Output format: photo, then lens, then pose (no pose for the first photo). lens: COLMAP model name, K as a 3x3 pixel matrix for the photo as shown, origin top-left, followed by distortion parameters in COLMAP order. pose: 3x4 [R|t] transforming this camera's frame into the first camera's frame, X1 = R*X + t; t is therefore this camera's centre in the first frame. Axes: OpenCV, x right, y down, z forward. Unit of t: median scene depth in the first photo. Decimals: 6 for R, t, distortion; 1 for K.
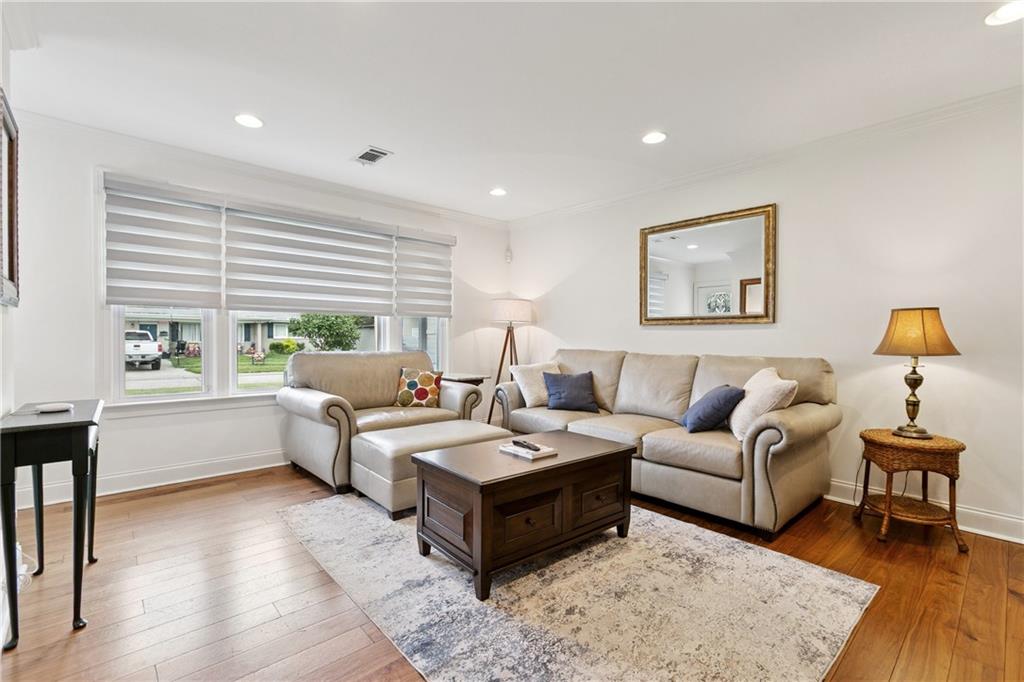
lens RADIAL K [[459.2, 0, 515.6], [0, 459.2, 334.8], [0, 0, 1]] dist [-0.016031, 0.000095]
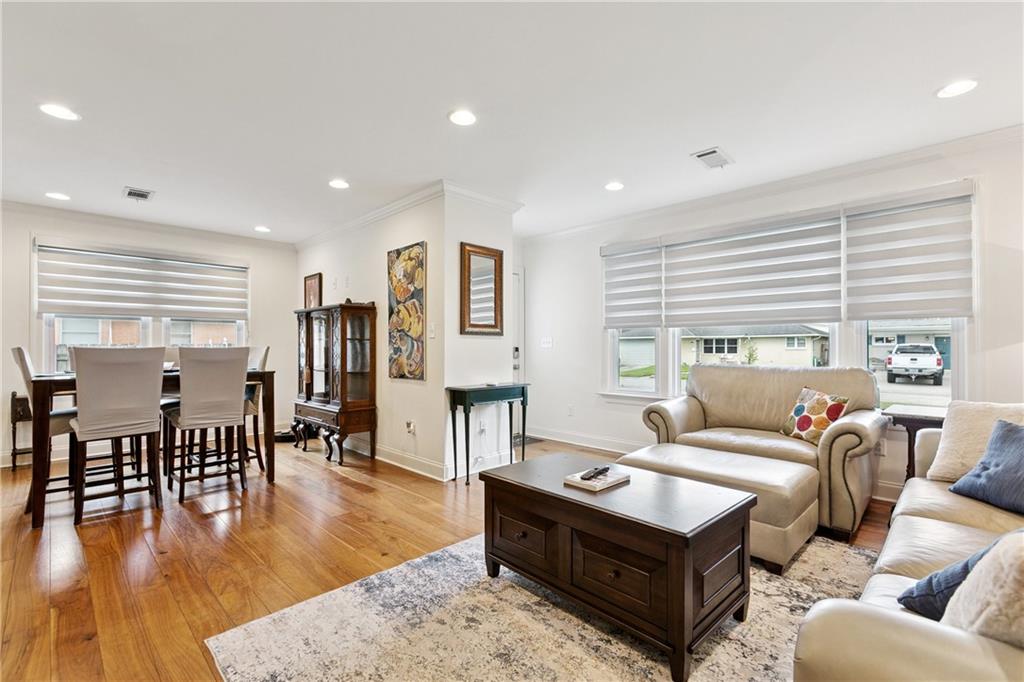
lens RADIAL K [[449.3, 0, 512.0], [0, 449.3, 341.0], [0, 0, 1]] dist [-0.017608, -0.000093]
pose [[0.051195, -0.023916, -0.998402, 0.788334], [0.007089, 0.999697, -0.023584, 0.009211], [0.998664, -0.005870, 0.051349, 0.731076]]
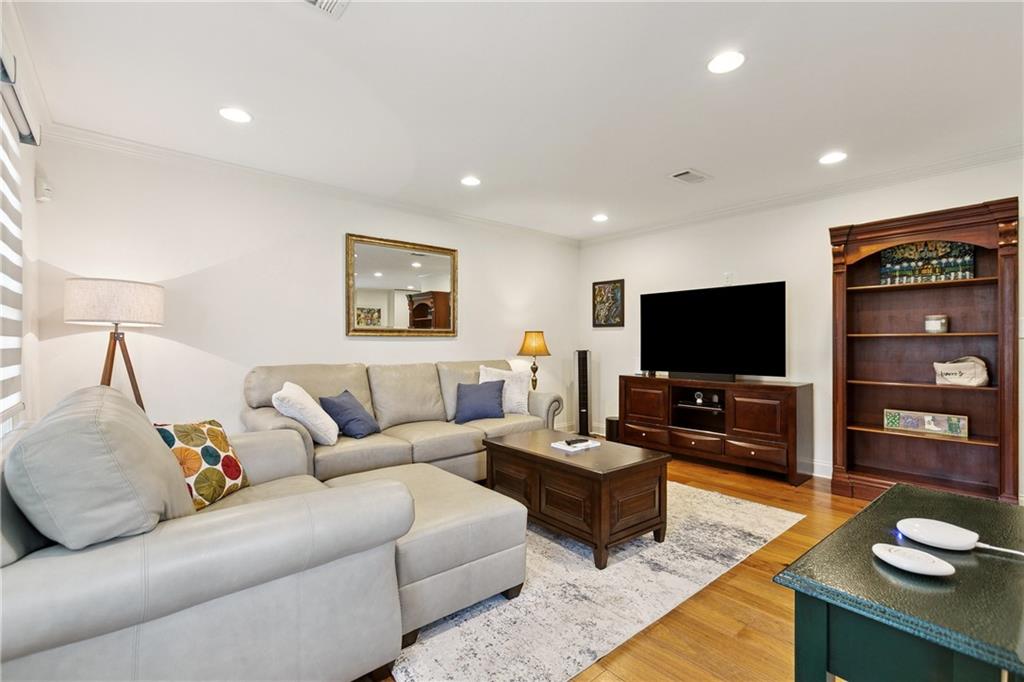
lens RADIAL K [[459.2, 0, 515.6], [0, 459.2, 334.8], [0, 0, 1]] dist [-0.016031, 0.000095]
pose [[0.024774, 0.011906, 0.999622, -1.078786], [-0.003568, 0.999924, -0.011821, -0.019821], [-0.999687, -0.003273, 0.024814, 1.031030]]
